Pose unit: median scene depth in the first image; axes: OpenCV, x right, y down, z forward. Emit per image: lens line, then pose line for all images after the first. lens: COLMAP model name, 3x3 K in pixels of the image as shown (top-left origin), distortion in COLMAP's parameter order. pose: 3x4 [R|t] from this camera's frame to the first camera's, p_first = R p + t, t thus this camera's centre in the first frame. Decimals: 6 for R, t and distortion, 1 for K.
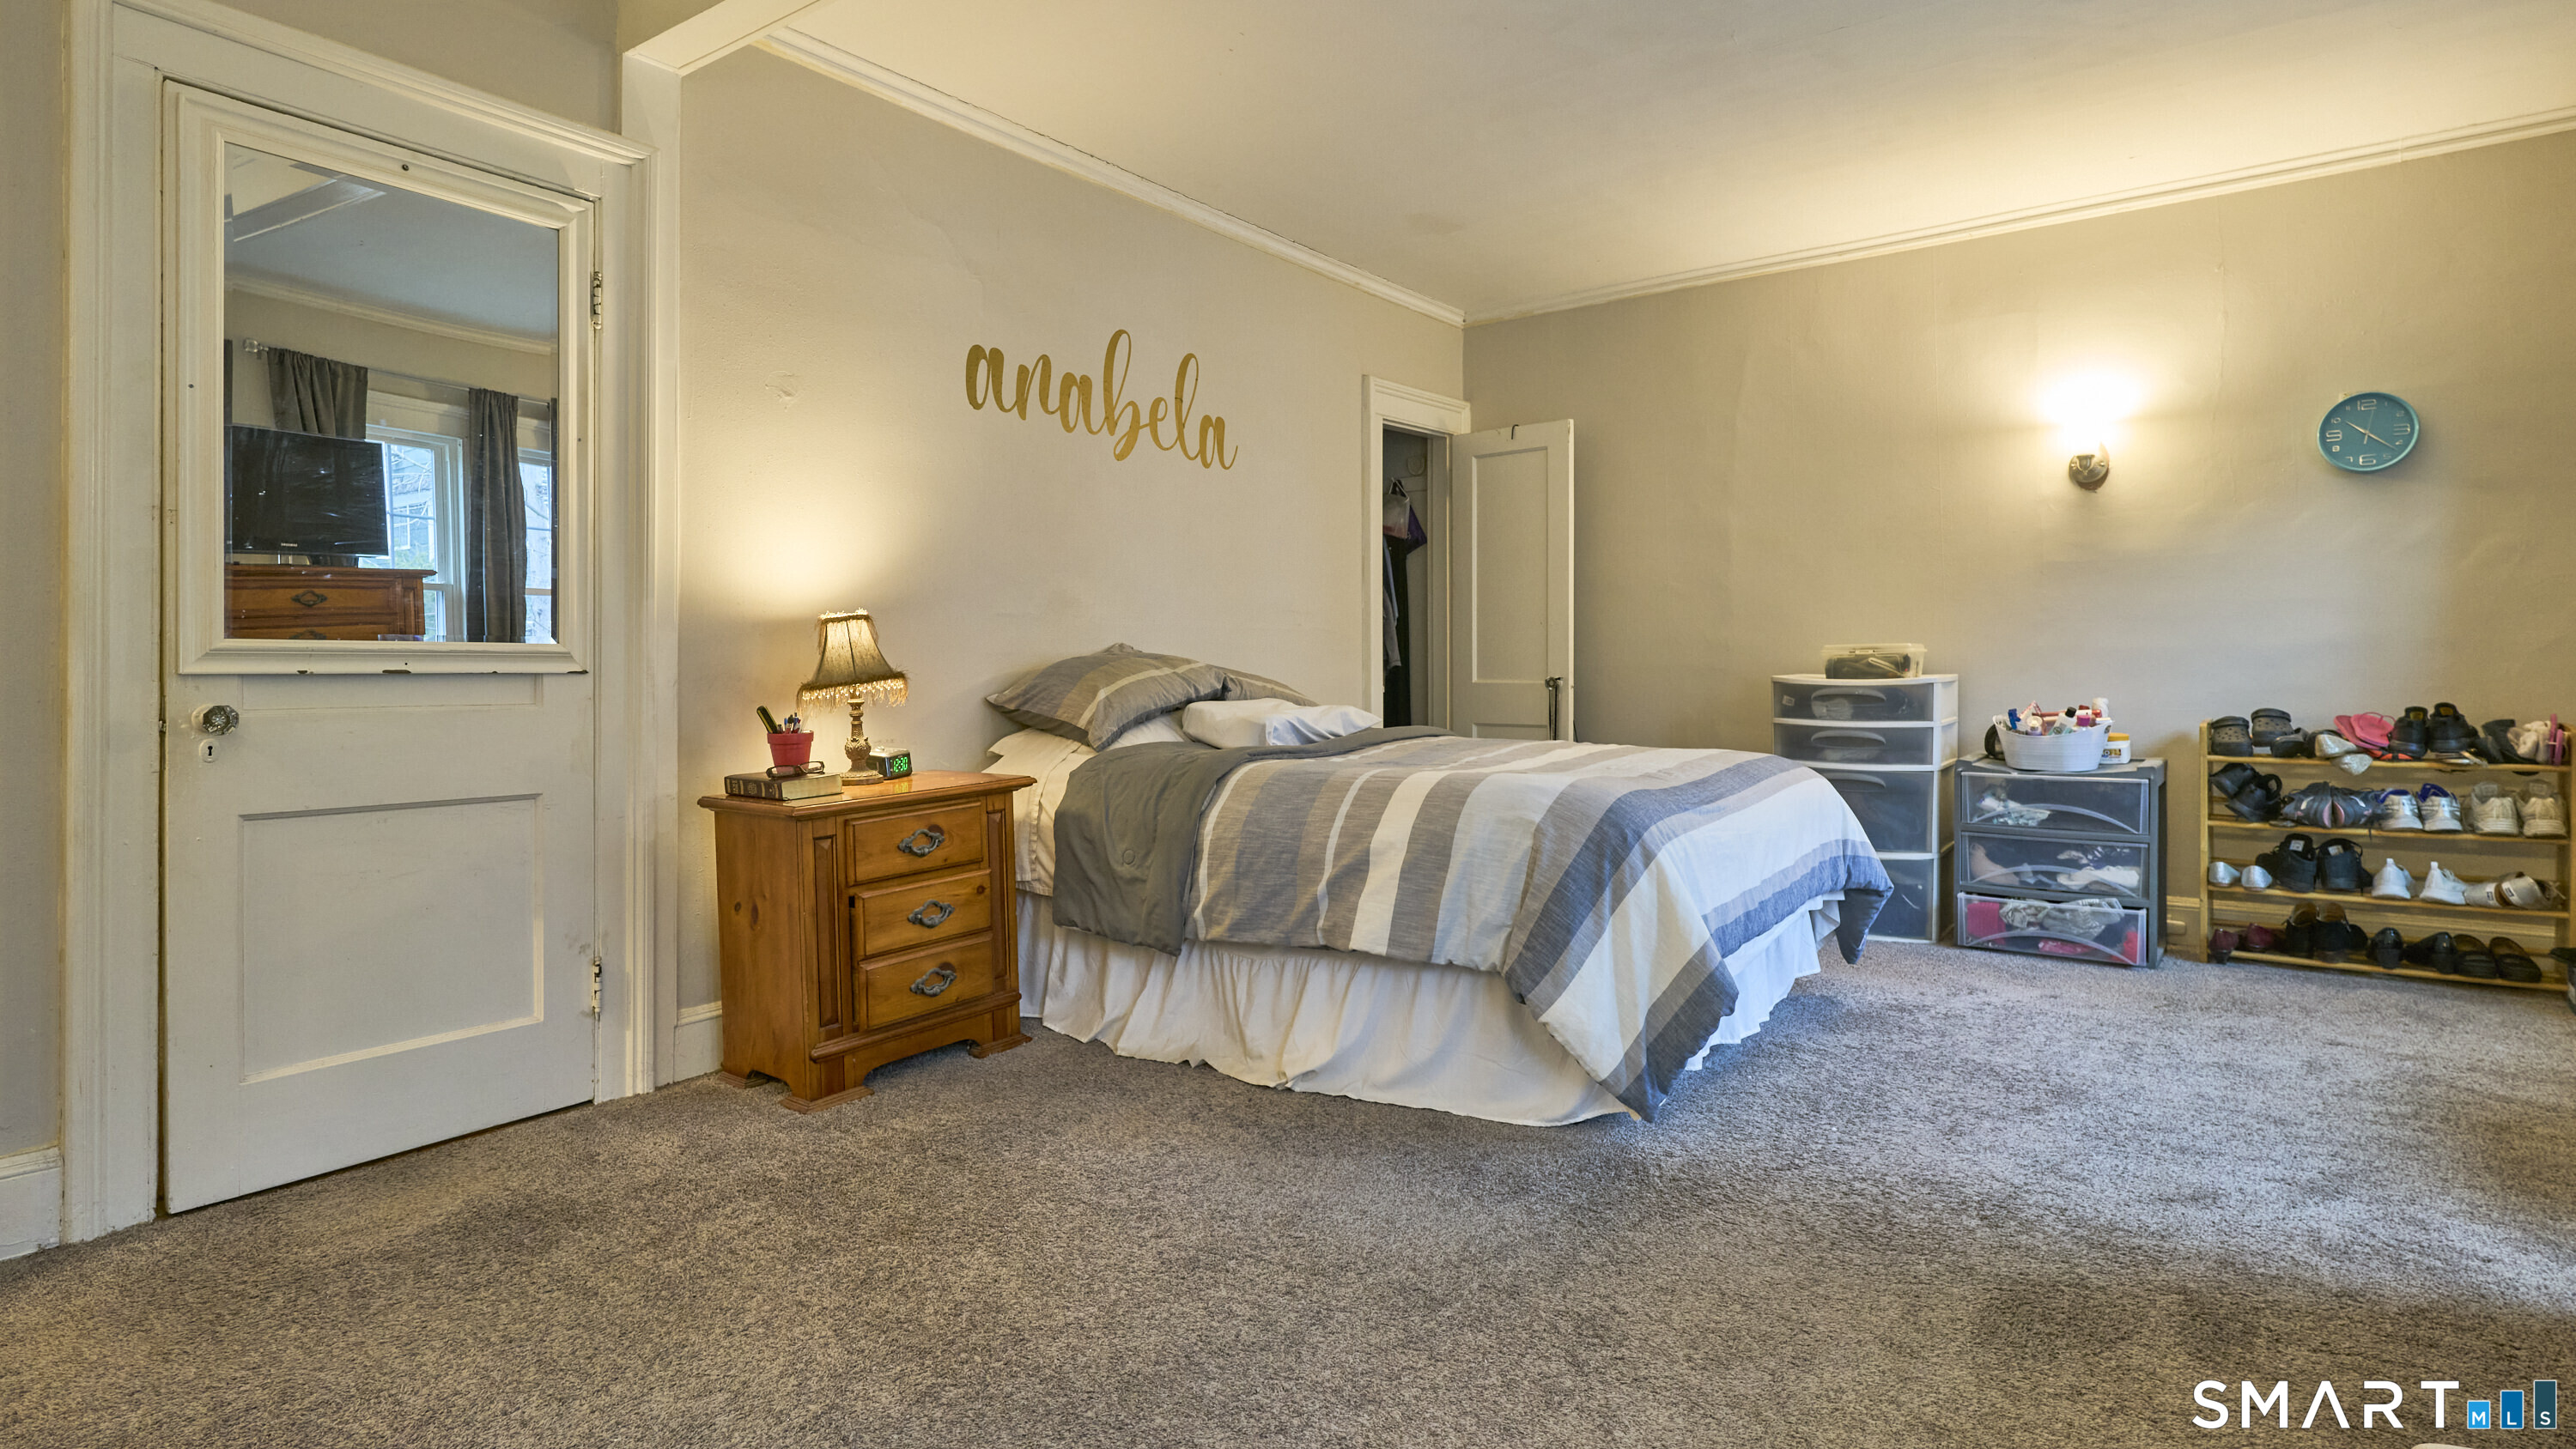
lens RADIAL K [[1324.0, 0, 1281.0], [0, 1324.0, 659.7], [0, 0, 1]] dist [-0.000990, -0.000377]
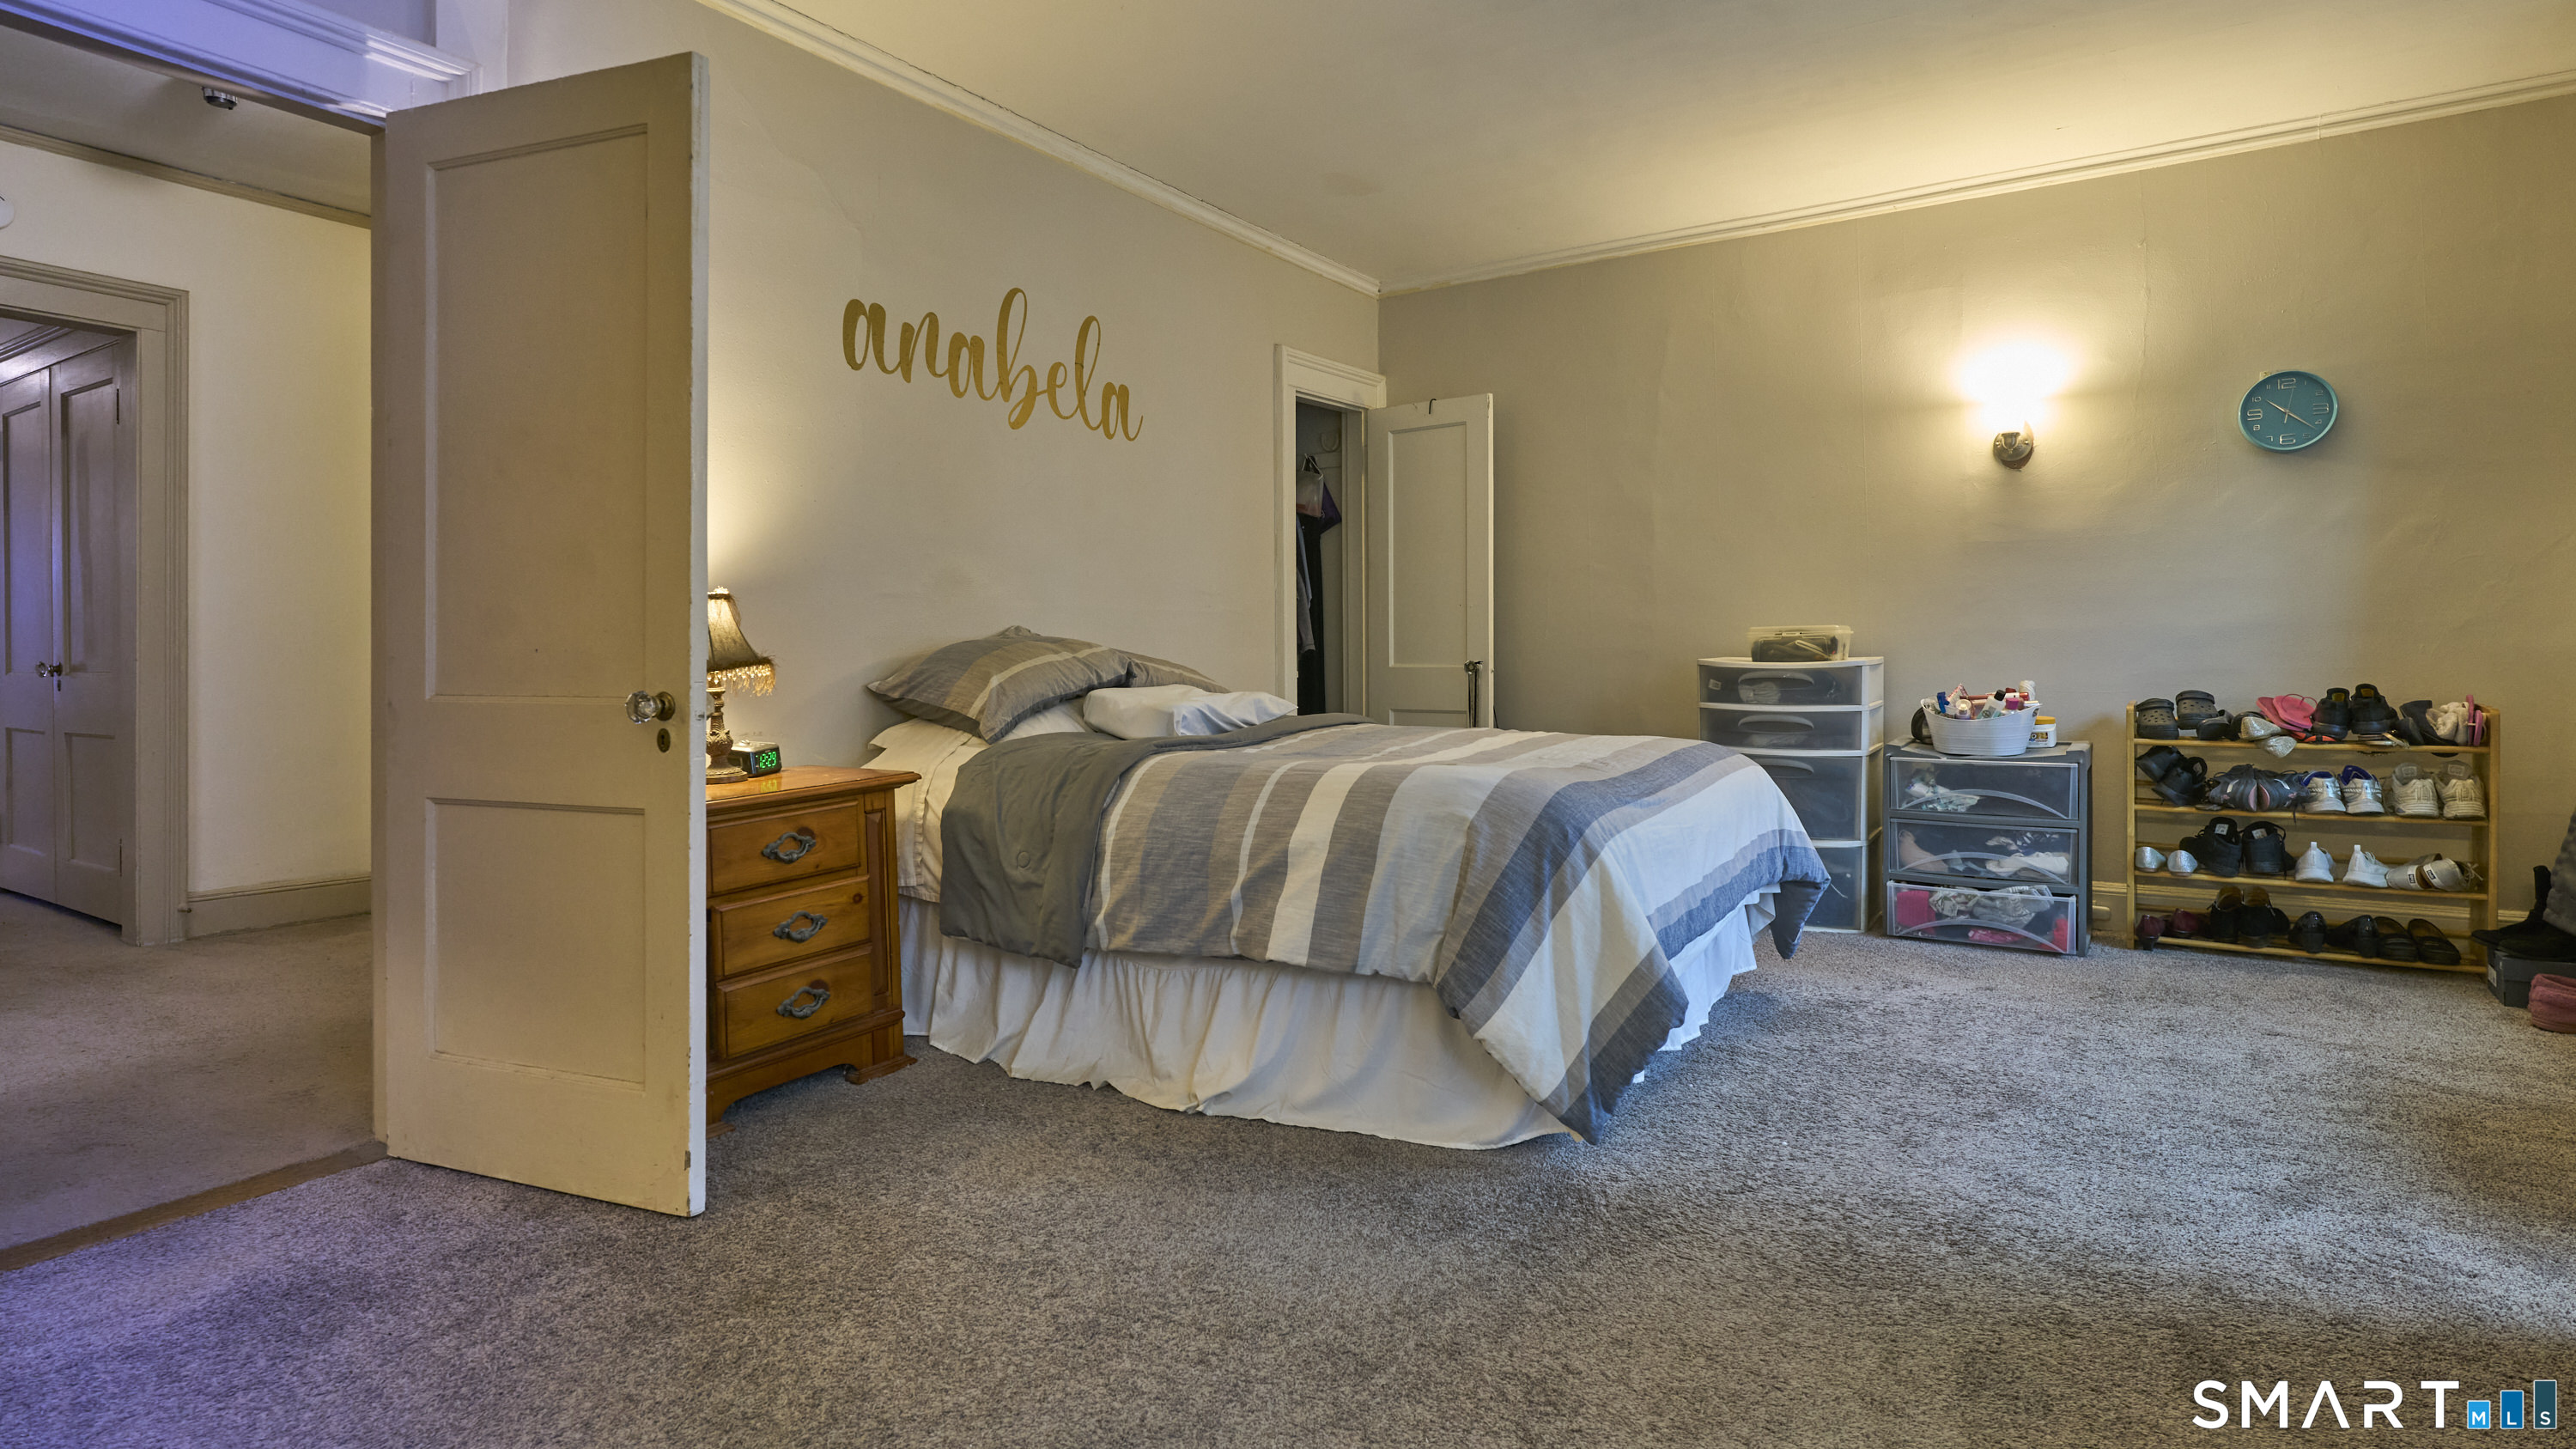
lens RADIAL K [[1324.3, 0, 1281.0], [0, 1324.3, 659.6], [0, 0, 1]] dist [-0.000990, -0.000377]
pose [[0.997604, -0.003087, 0.069120, -0.000570], [0.002296, 0.999931, 0.011528, 0.001264], [-0.069151, -0.011342, 0.997542, 0.082369]]
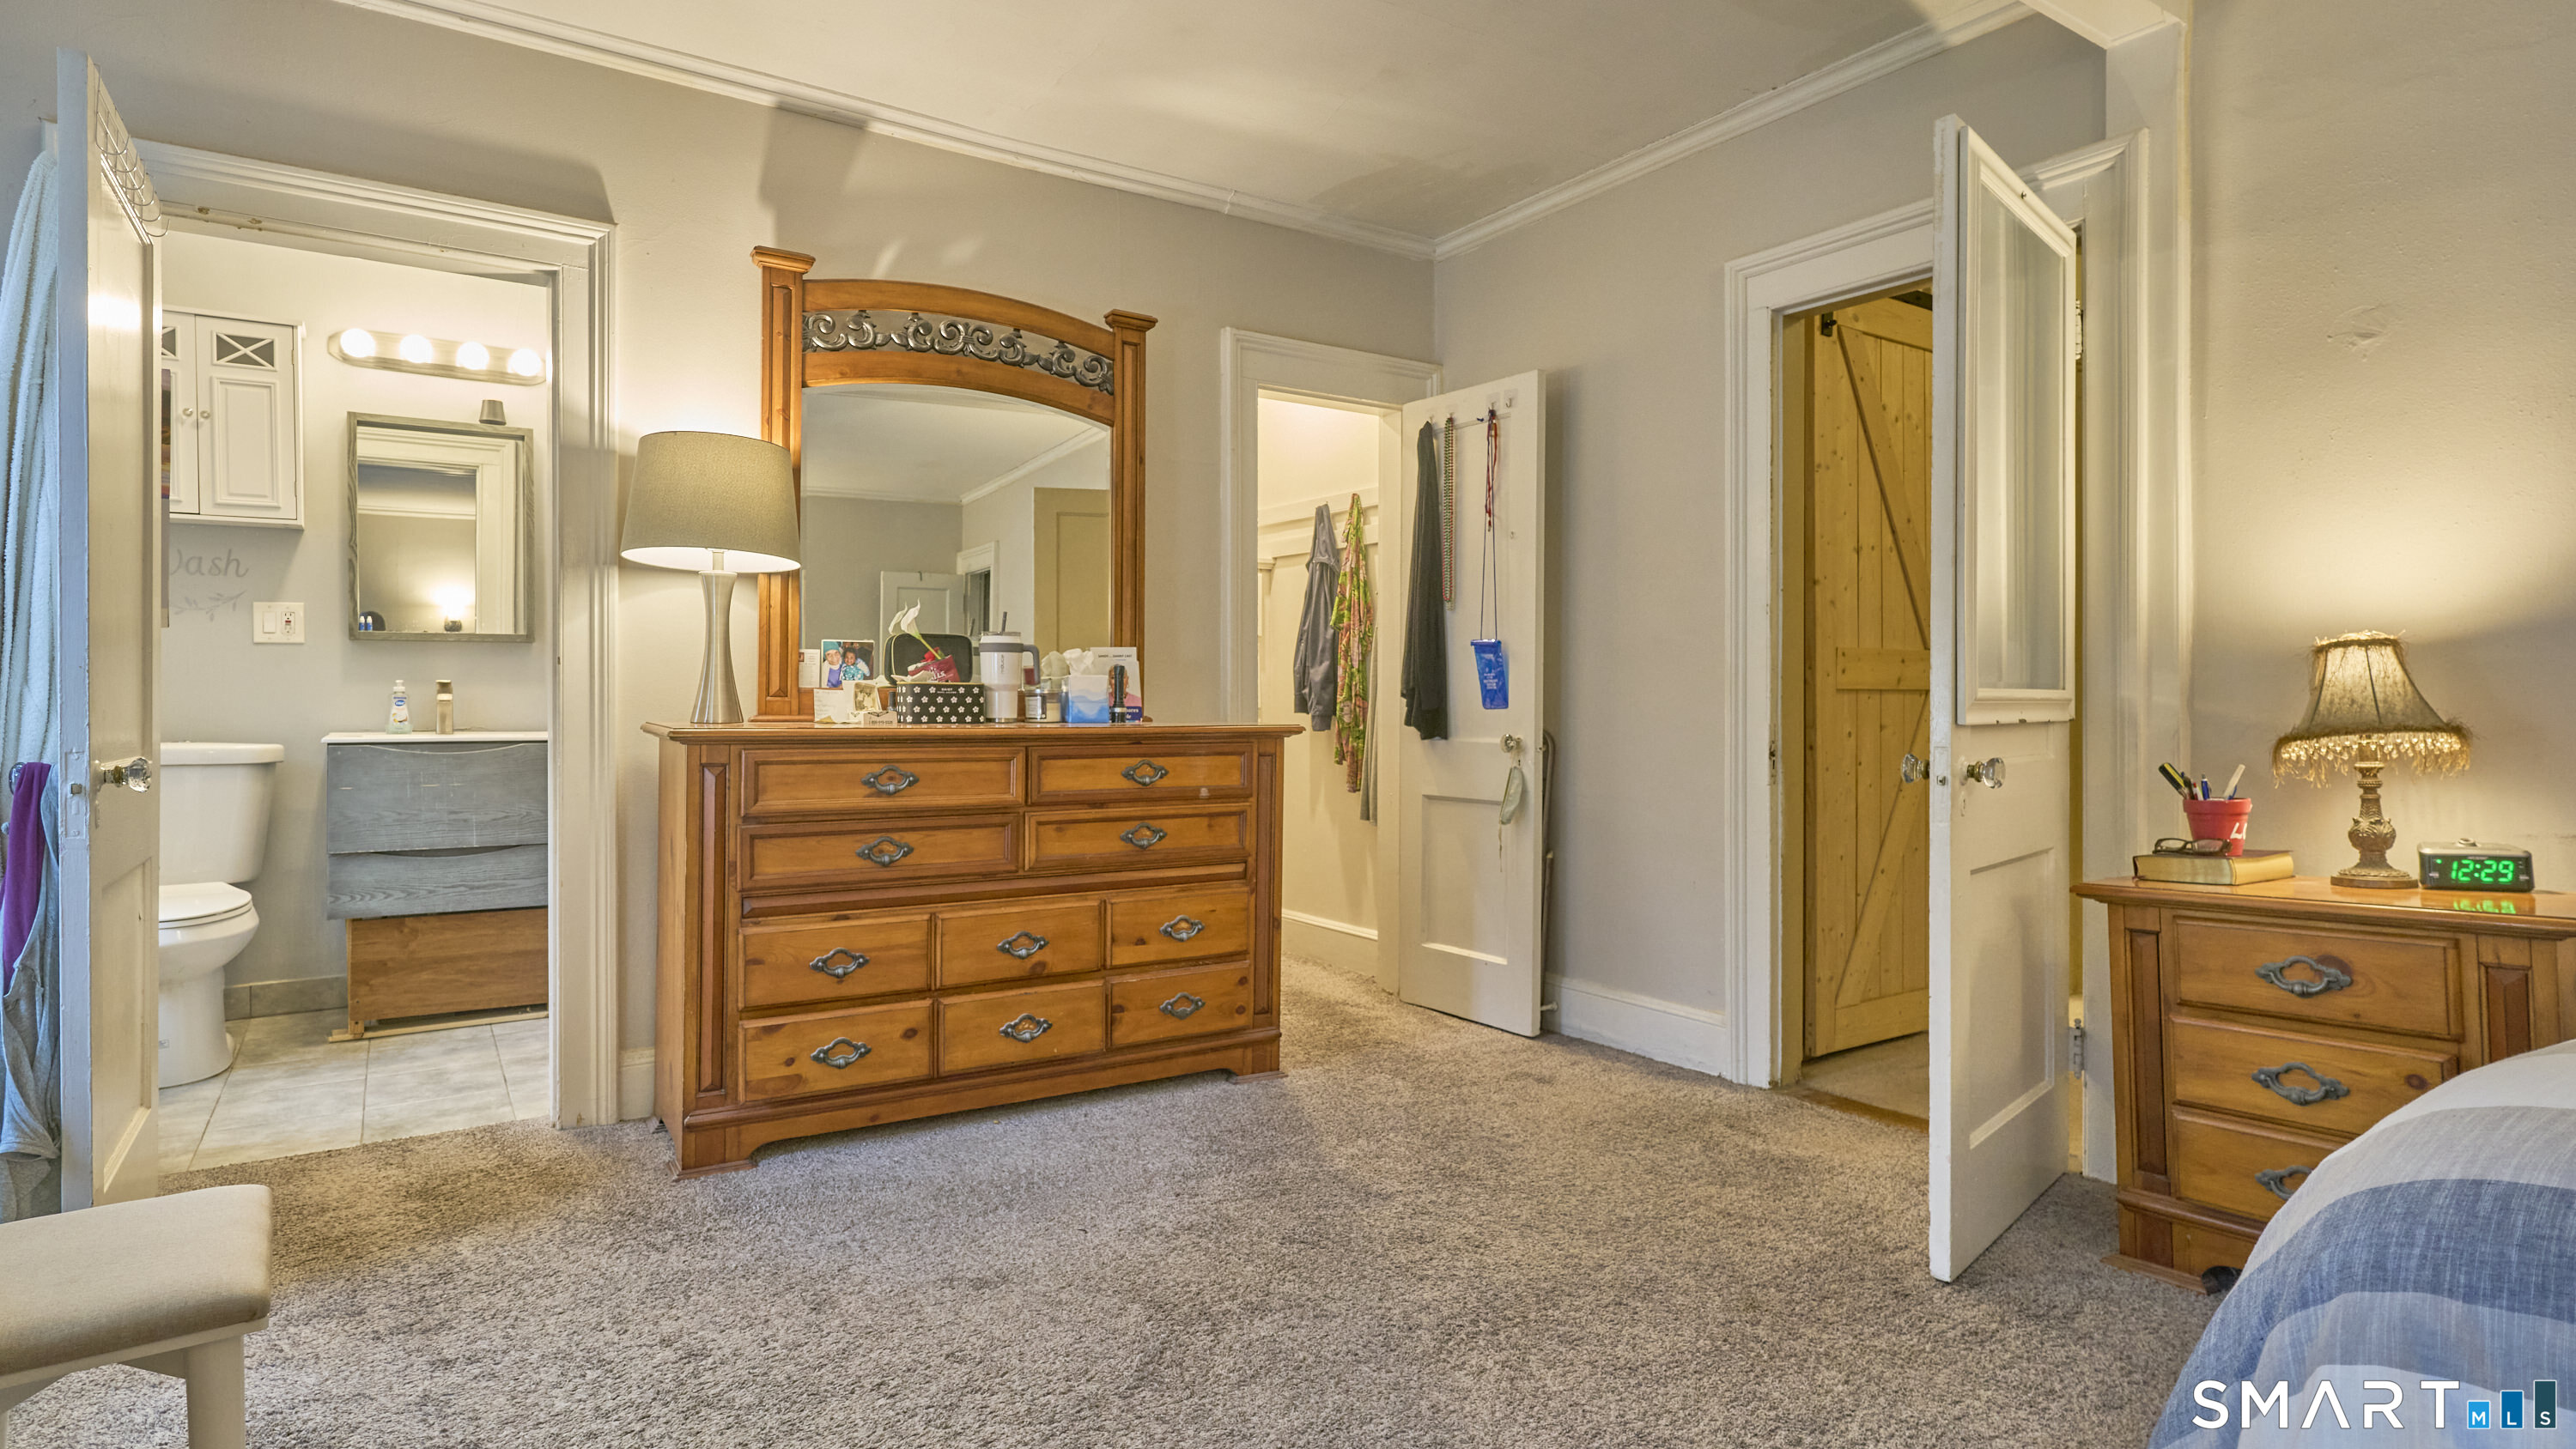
lens RADIAL K [[1302.7, 0, 1272.6], [0, 1302.7, 707.4], [0, 0, 1]] dist [-0.020197, -0.000511]
pose [[-0.348496, -0.005095, -0.937296, 0.524186], [0.011937, 0.999880, -0.009874, 0.000955], [0.937234, -0.014629, -0.348394, 0.733456]]
